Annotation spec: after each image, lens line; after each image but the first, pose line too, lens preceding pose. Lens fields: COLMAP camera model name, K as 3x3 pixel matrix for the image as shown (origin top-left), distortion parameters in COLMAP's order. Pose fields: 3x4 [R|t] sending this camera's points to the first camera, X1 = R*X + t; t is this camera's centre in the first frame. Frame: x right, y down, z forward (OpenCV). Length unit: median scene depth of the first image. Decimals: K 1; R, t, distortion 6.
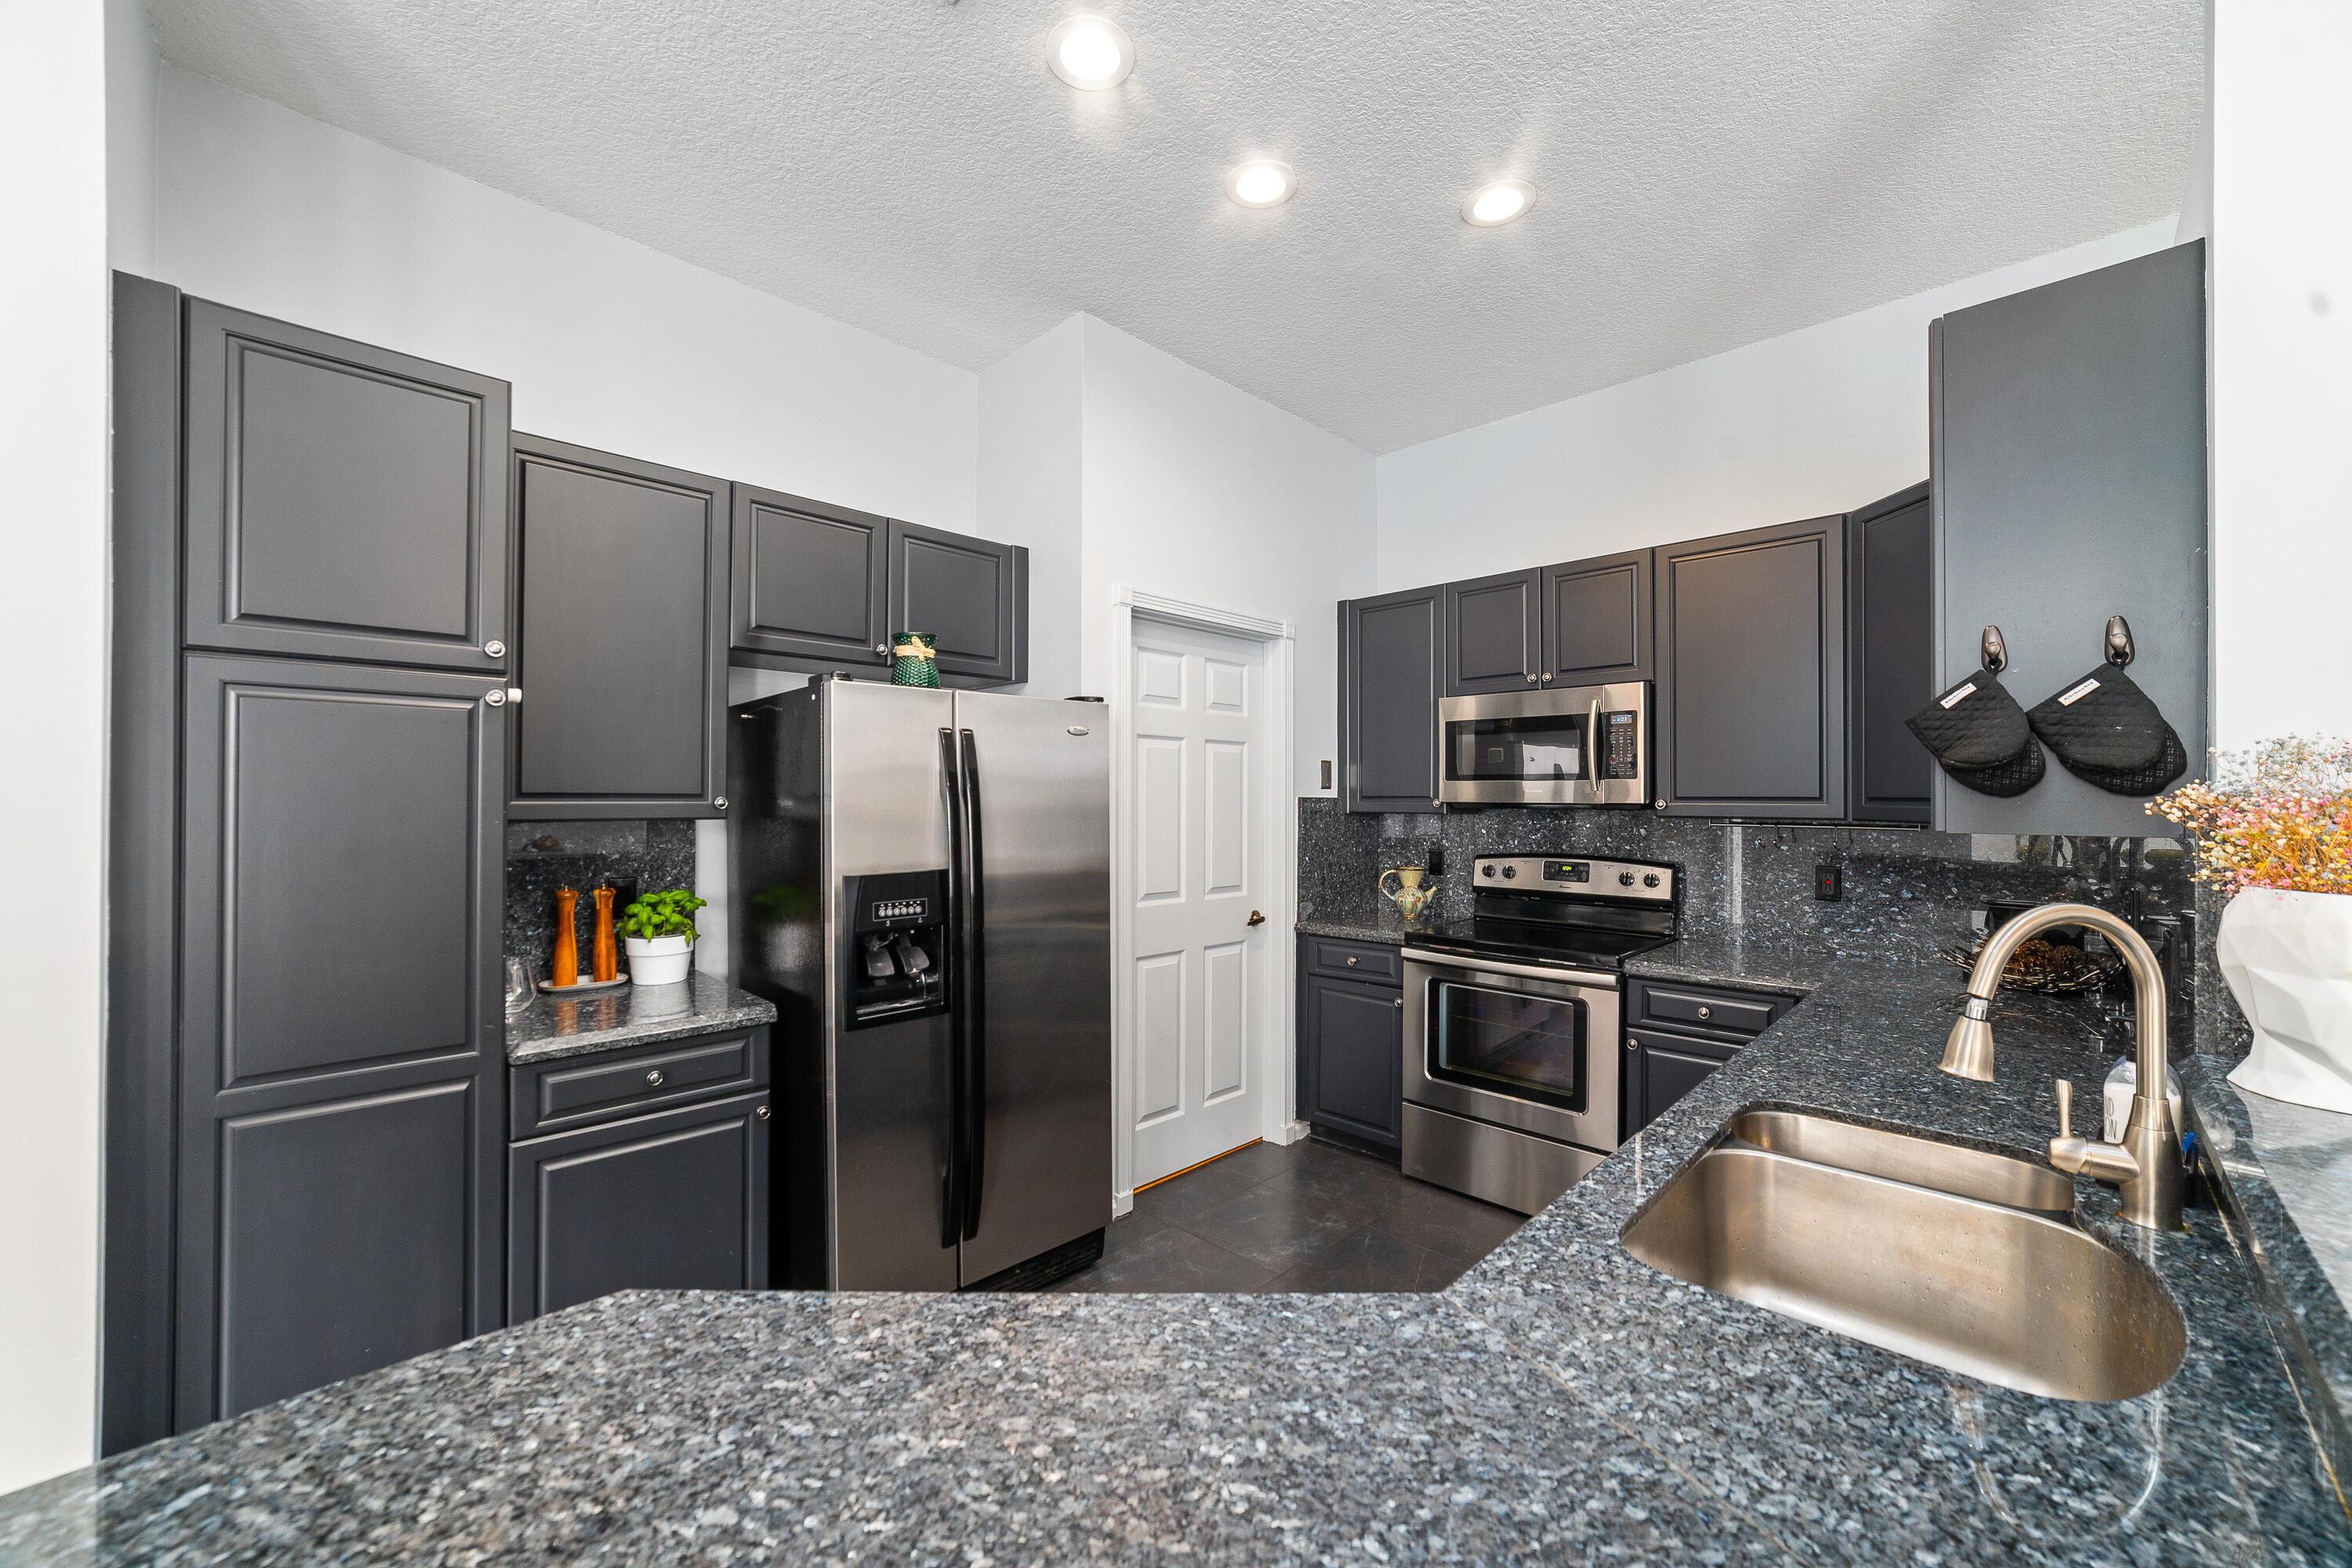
lens RADIAL K [[907.1, 0, 1176.6], [0, 907.1, 796.9], [0, 0, 1]] dist [-0.017987, 0.006457]
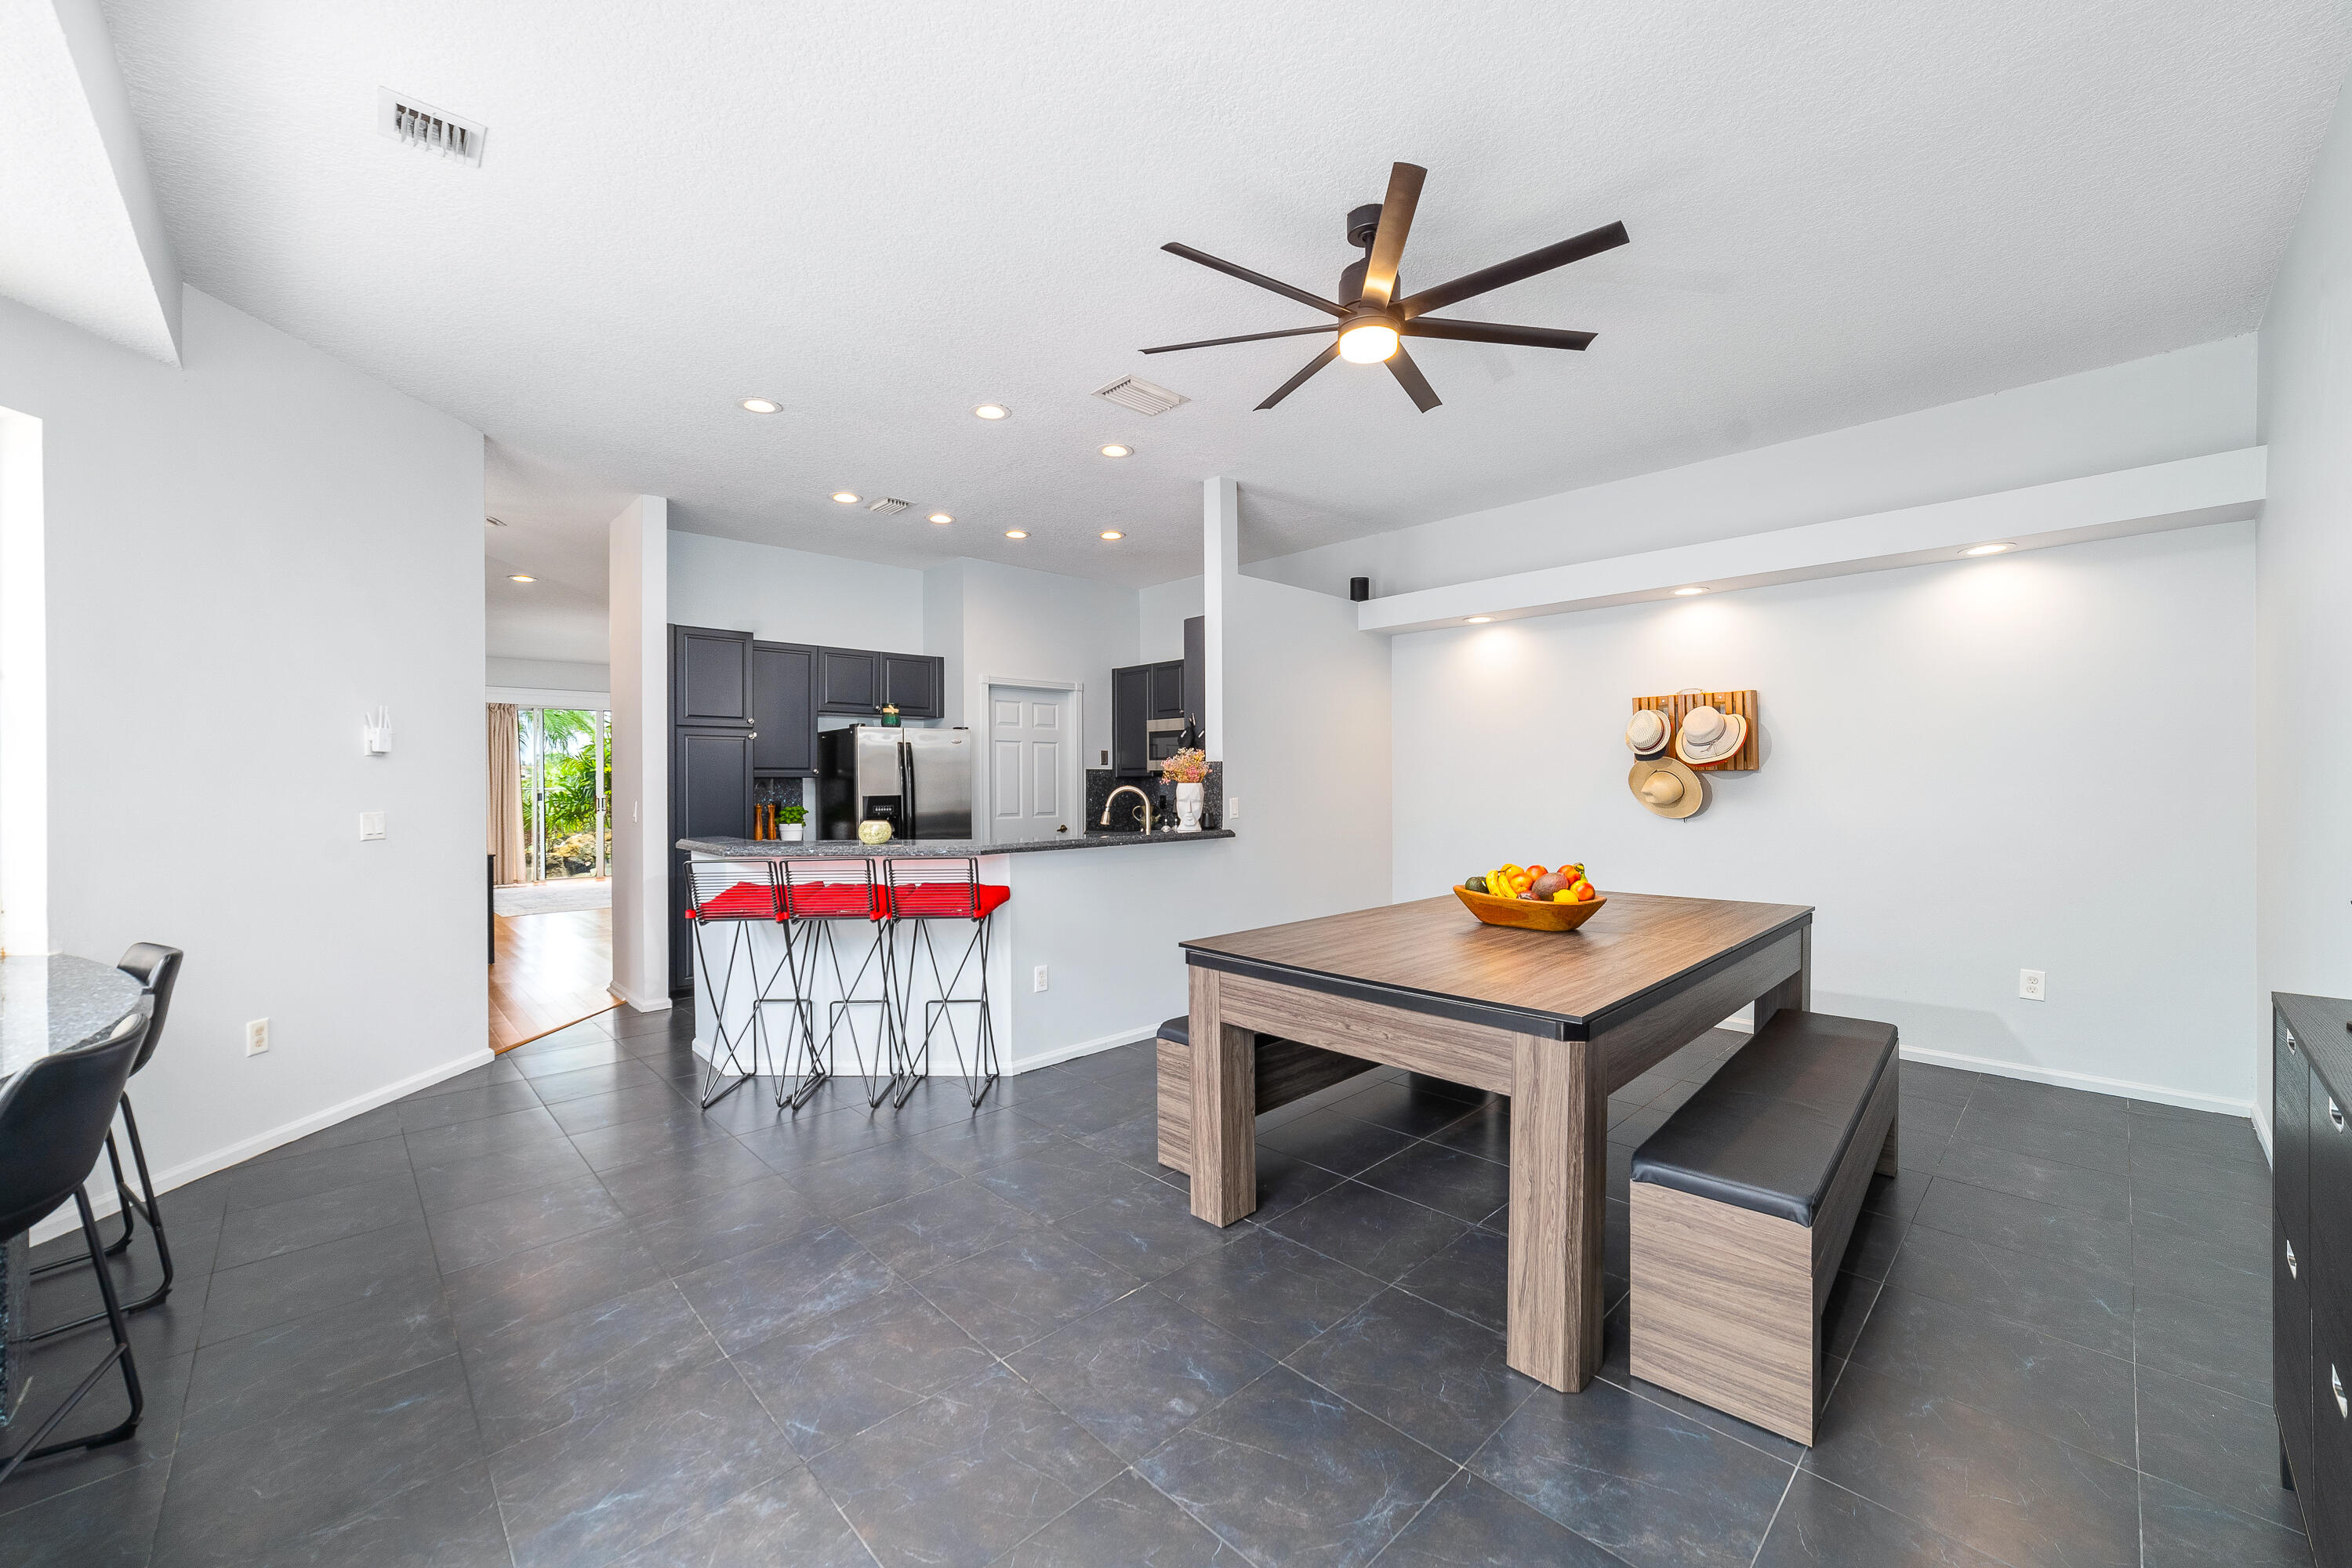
lens RADIAL K [[907.1, 0, 1170.0], [0, 907.1, 775.5], [0, 0, 1]] dist [-0.017987, 0.006457]
pose [[0.999685, -0.007339, -0.023983, 0.509851], [0.007279, 0.999970, -0.002564, 0.029211], [0.024002, 0.002389, 0.999709, -1.395201]]
